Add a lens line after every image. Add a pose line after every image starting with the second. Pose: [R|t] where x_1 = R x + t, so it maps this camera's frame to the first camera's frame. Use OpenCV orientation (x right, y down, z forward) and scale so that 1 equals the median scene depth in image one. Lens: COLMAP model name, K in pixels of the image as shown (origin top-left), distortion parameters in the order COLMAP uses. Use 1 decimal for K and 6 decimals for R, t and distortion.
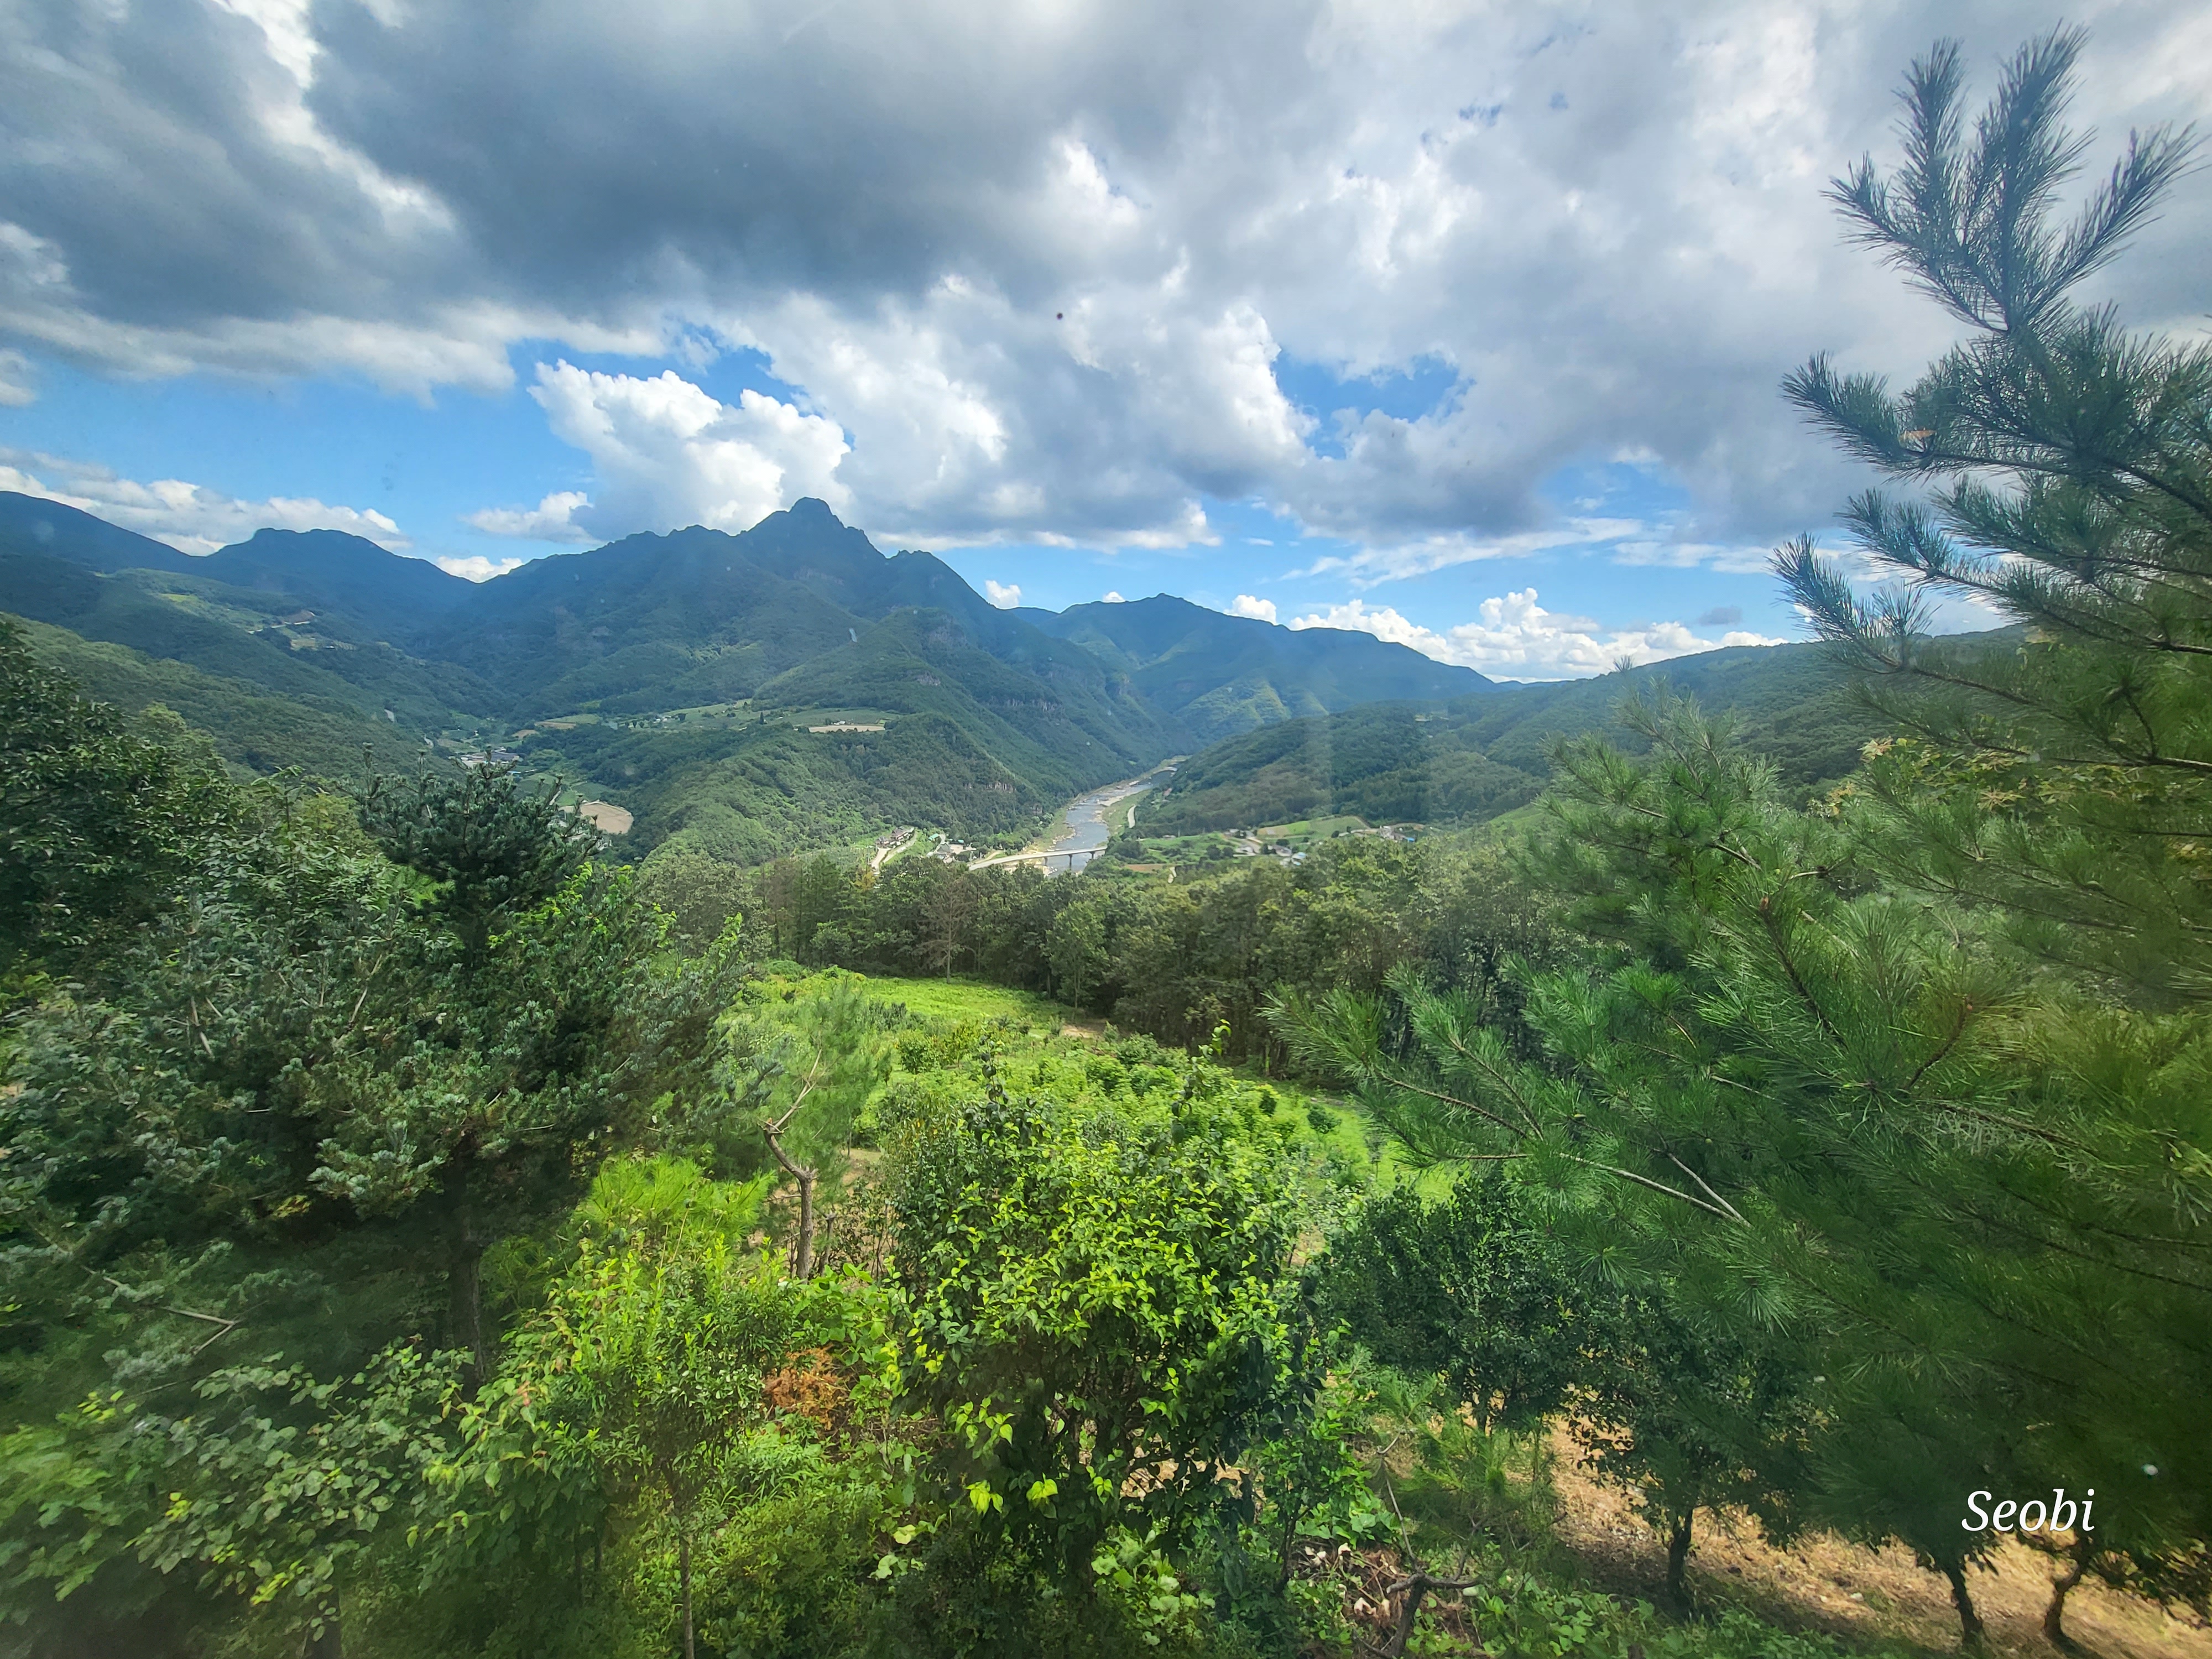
lens RADIAL K [[882.0, 0, 1124.2], [0, 882.0, 830.3], [0, 0, 1]] dist [0.003910, 0.000792]
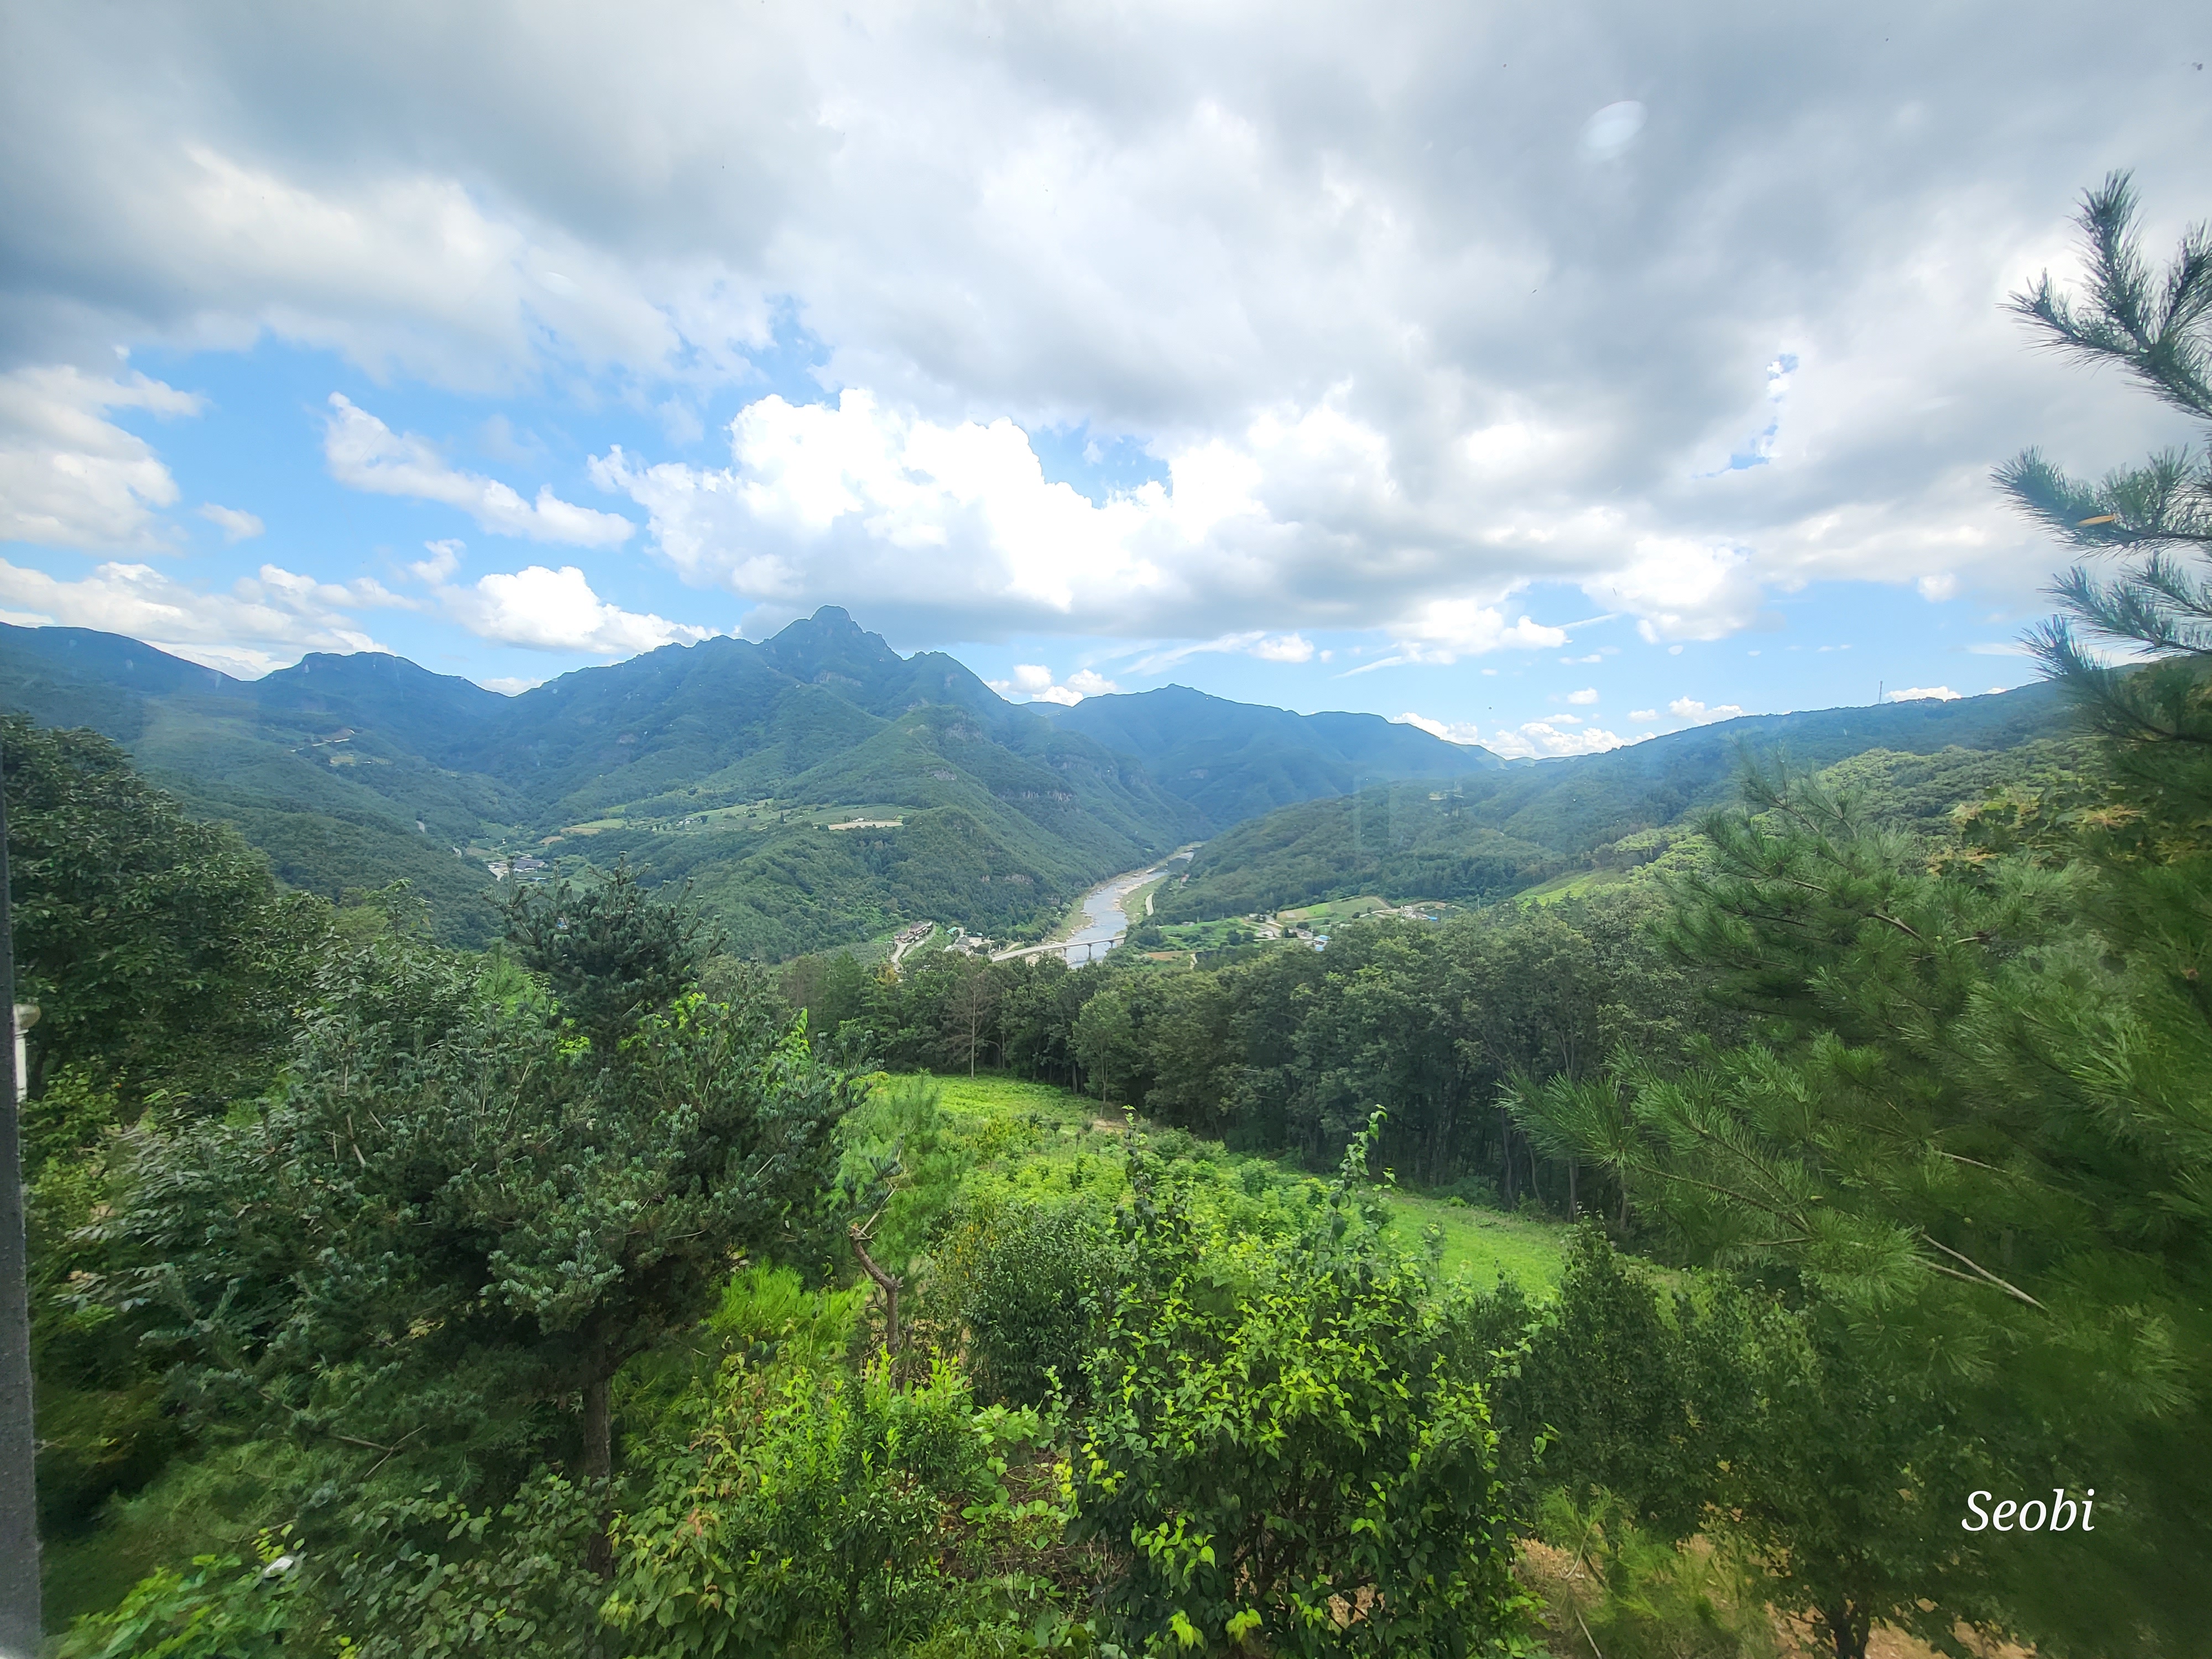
lens RADIAL K [[882.0, 0, 1124.2], [0, 882.0, 830.3], [0, 0, 1]] dist [0.003910, 0.000792]
pose [[0.999361, -0.031143, -0.017530, -0.123225], [0.029249, 0.994609, -0.099489, -0.001890], [0.020534, 0.098913, 0.994884, -0.016888]]
